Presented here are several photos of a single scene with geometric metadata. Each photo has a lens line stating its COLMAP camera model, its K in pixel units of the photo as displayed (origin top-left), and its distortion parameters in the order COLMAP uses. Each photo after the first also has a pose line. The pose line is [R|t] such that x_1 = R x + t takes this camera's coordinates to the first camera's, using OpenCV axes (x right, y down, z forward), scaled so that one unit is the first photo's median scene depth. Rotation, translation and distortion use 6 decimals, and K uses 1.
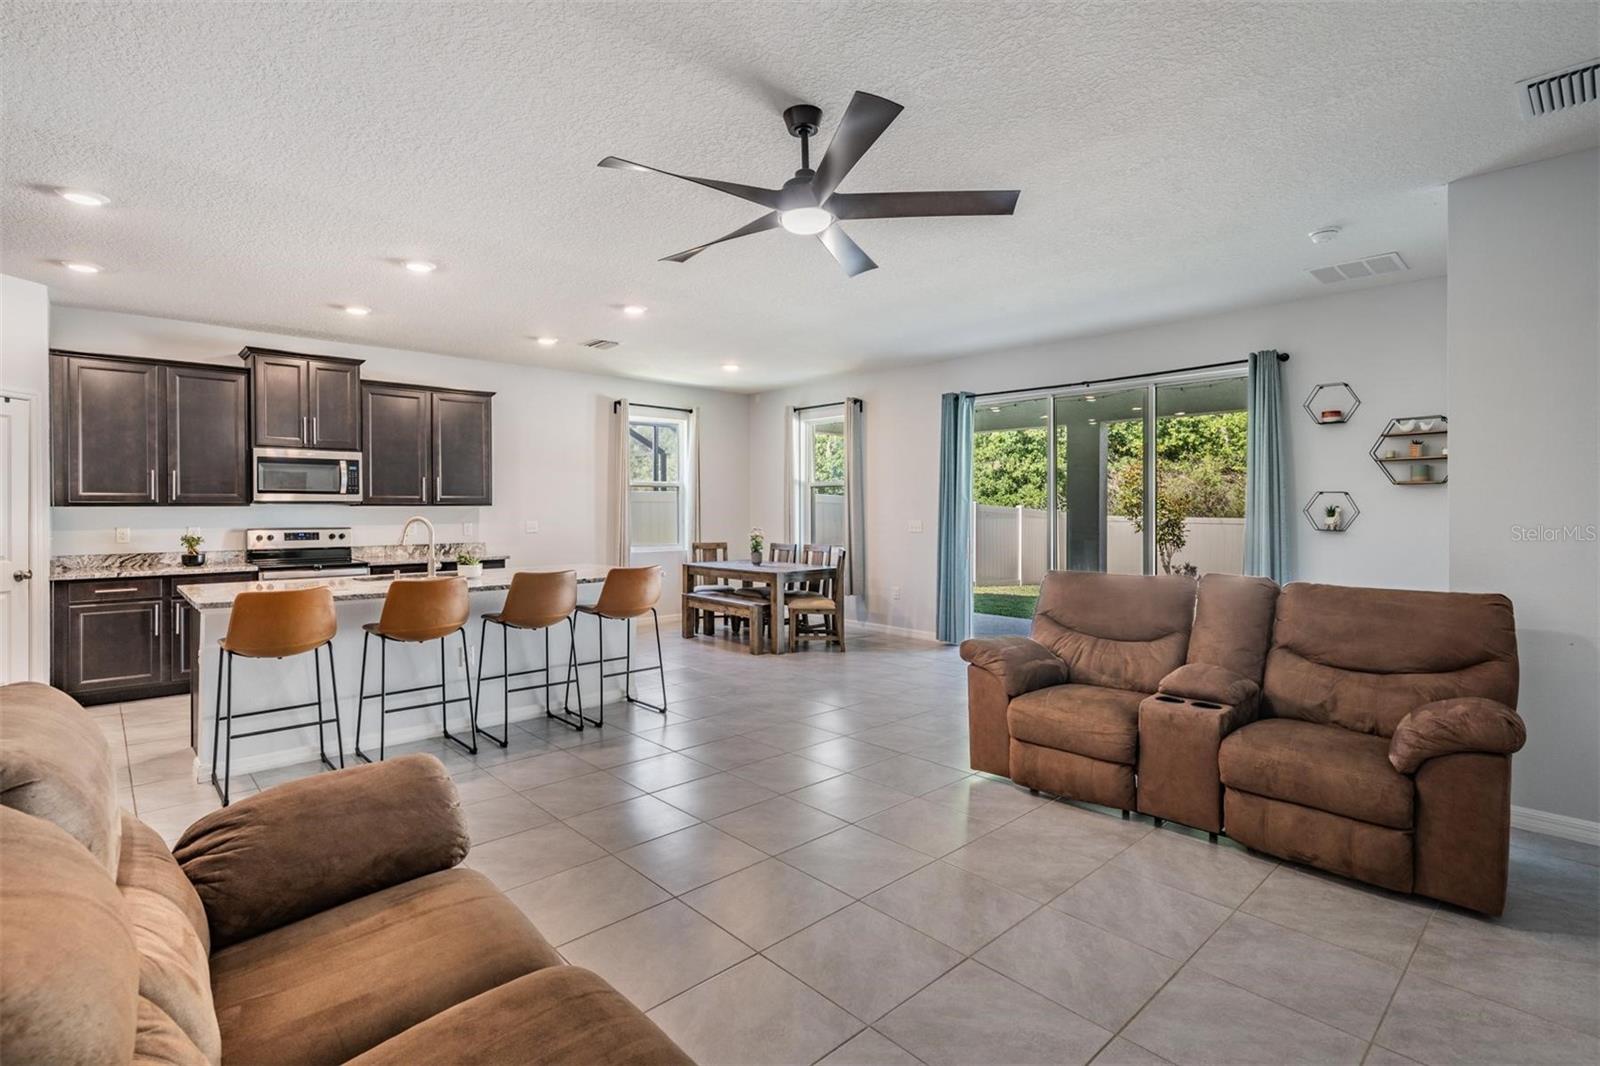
lens RADIAL K [[771.9, 0, 795.2], [0, 771.9, 512.8], [0, 0, 1]] dist [0.000592, -0.000194]
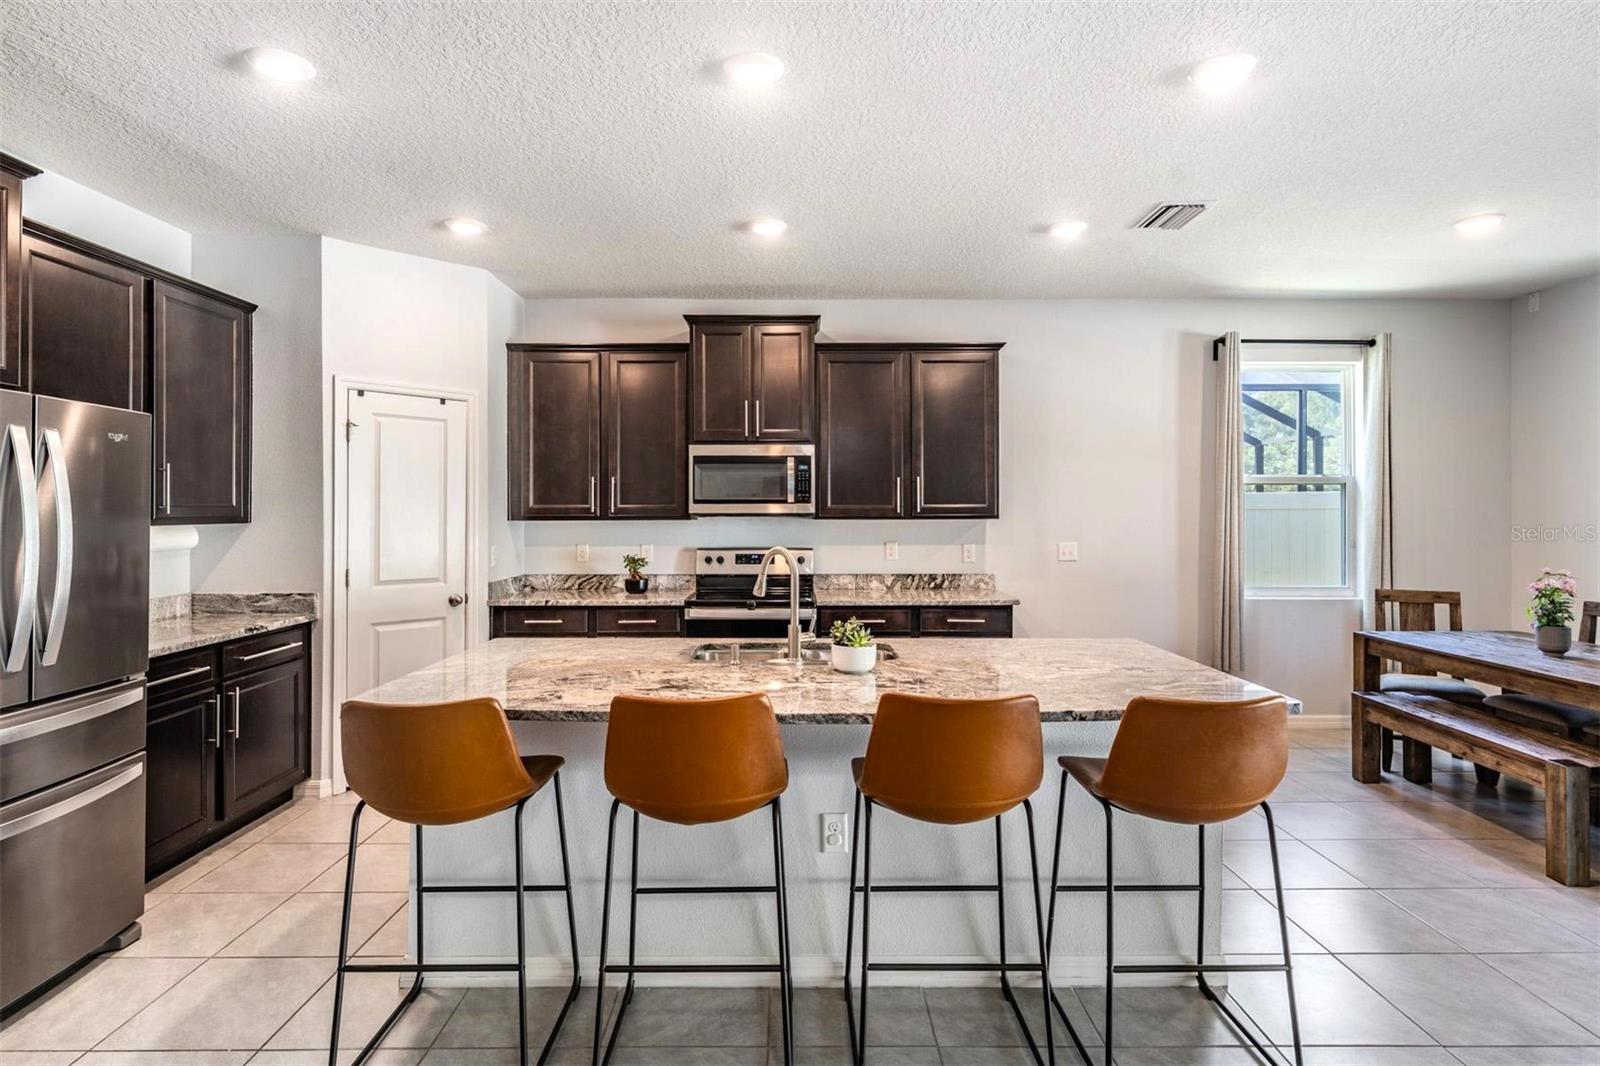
lens RADIAL K [[805.5, 0, 793.9], [0, 805.5, 515.2], [0, 0, 1]] dist [0.002386, -0.002208]
pose [[0.733662, 0.002741, -0.679509, -0.066759], [-0.004751, 0.999988, -0.001096, -0.011827], [0.679498, 0.004033, 0.733666, 0.430358]]
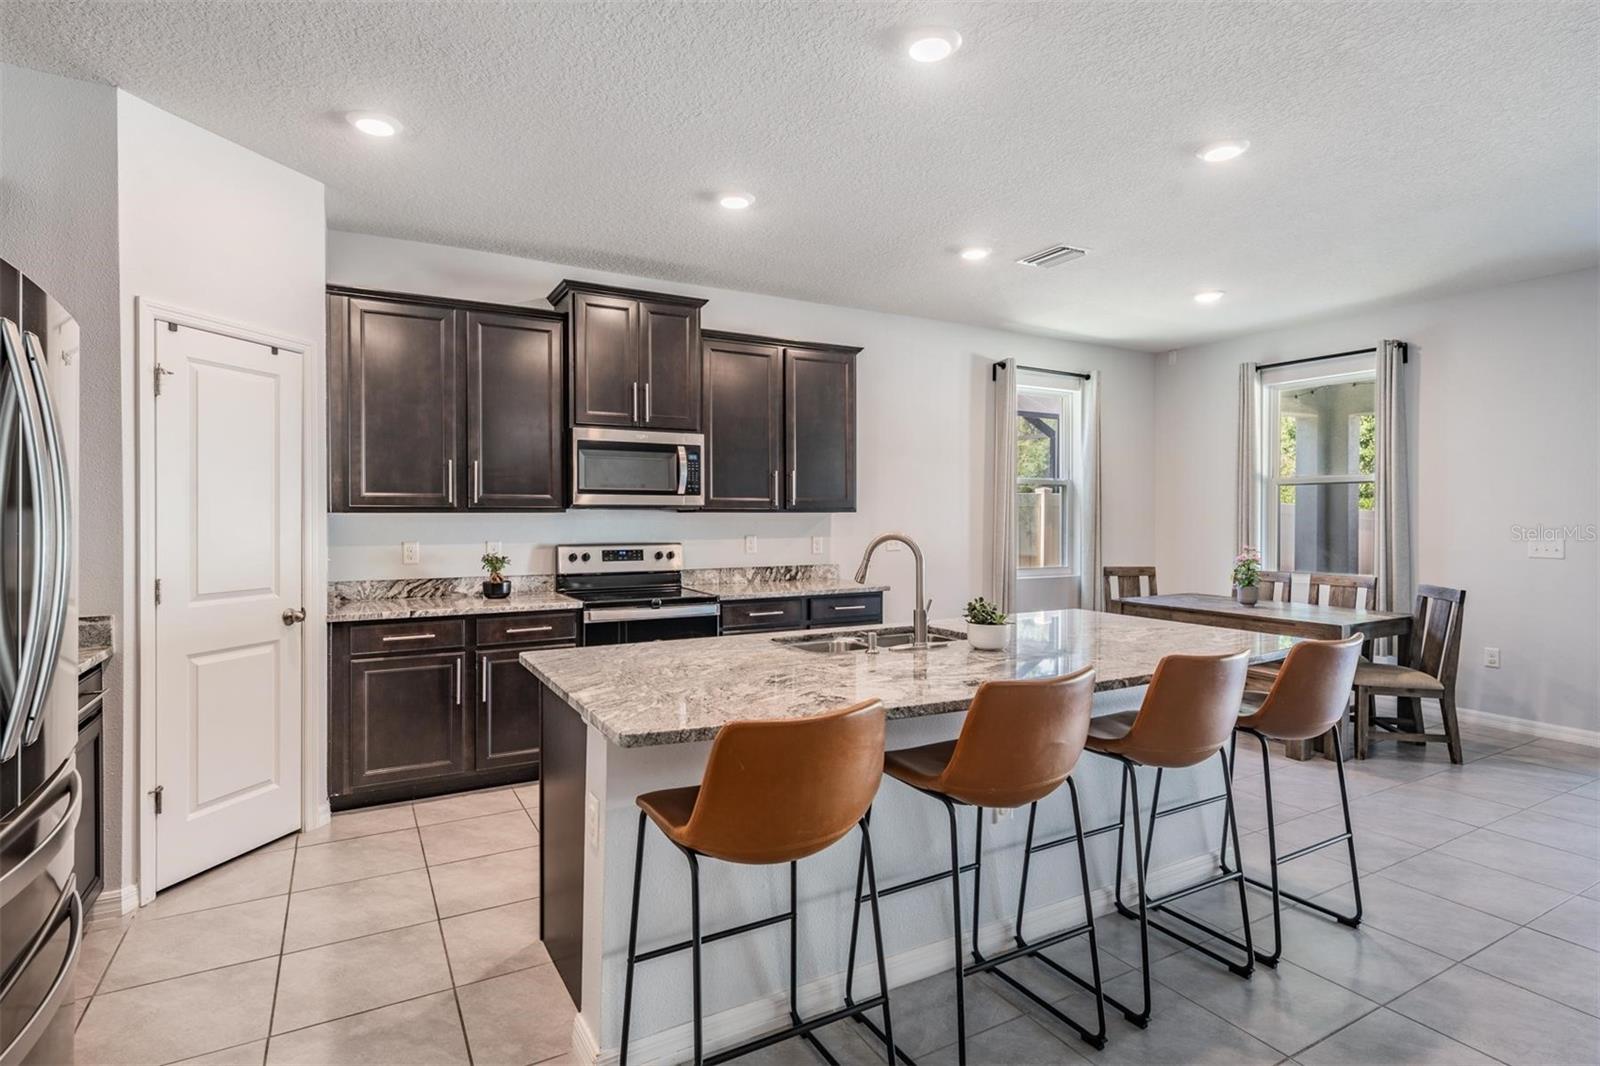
lens RADIAL K [[805.5, 0, 785.7], [0, 805.5, 523.4], [0, 0, 1]] dist [0.002386, -0.002208]
pose [[0.970802, 0.004227, -0.239847, -0.311436], [-0.003347, 0.999986, 0.004074, -0.001992], [0.239861, -0.003153, 0.970802, 0.315155]]
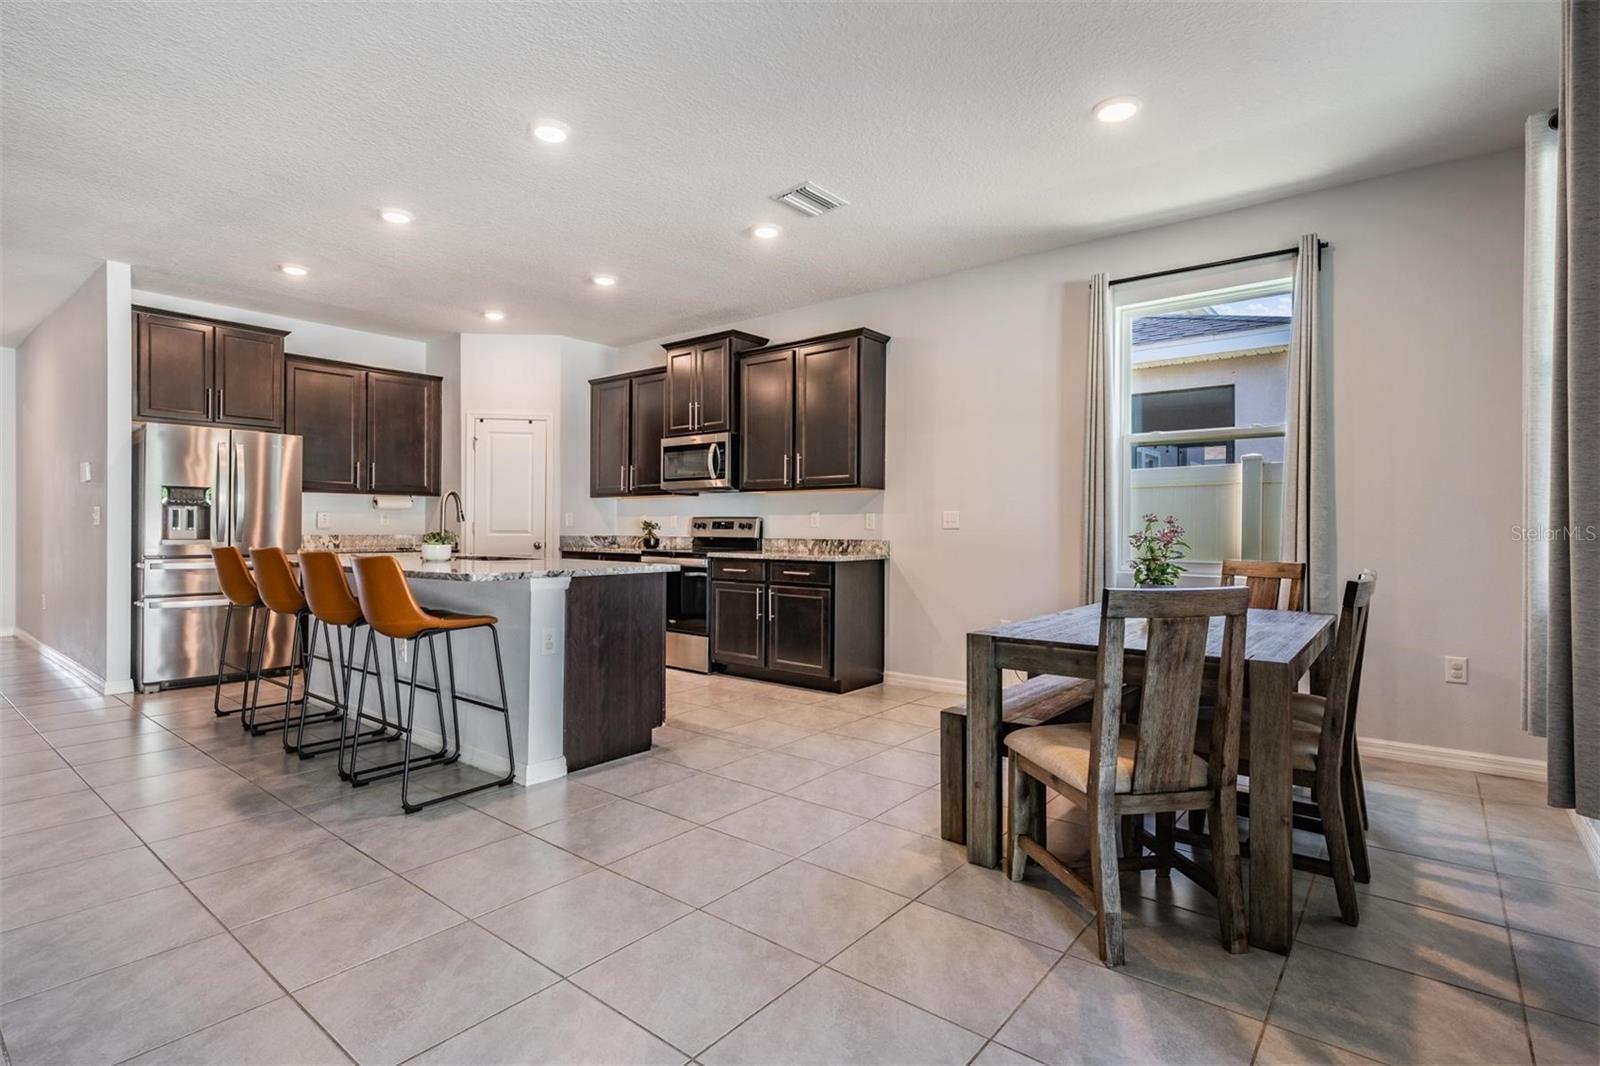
lens RADIAL K [[771.9, 0, 791.5], [0, 771.9, 534.1], [0, 0, 1]] dist [0.000592, -0.000194]
pose [[0.138536, 0.007792, -0.990327, 0.339456], [-0.014720, 0.999875, 0.005808, 0.033885], [0.990248, 0.013773, 0.138633, 0.928761]]
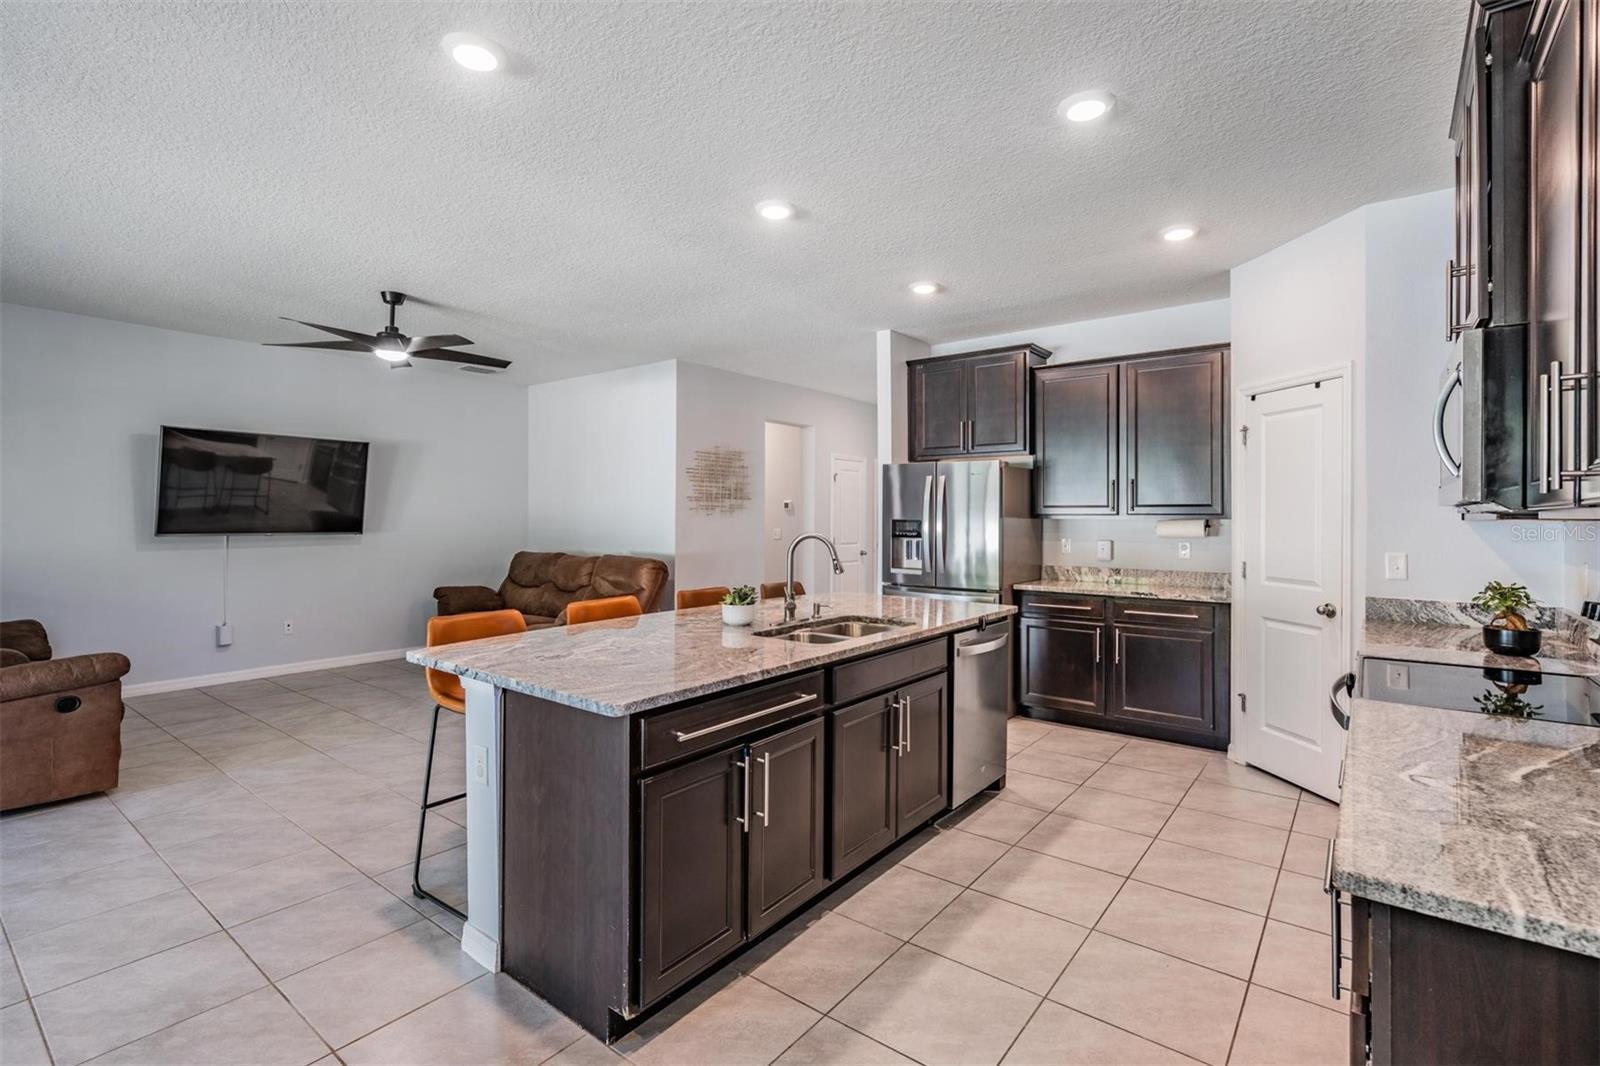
lens RADIAL K [[732.3, 0, 783.3], [0, 732.3, 512.0], [0, 0, 1]] dist [0.002202, -0.000571]
pose [[-0.988141, -0.005473, -0.153450, -0.263344], [-0.005712, 0.999983, 0.001116, -0.009713], [0.153442, 0.001979, -0.988156, 1.199185]]
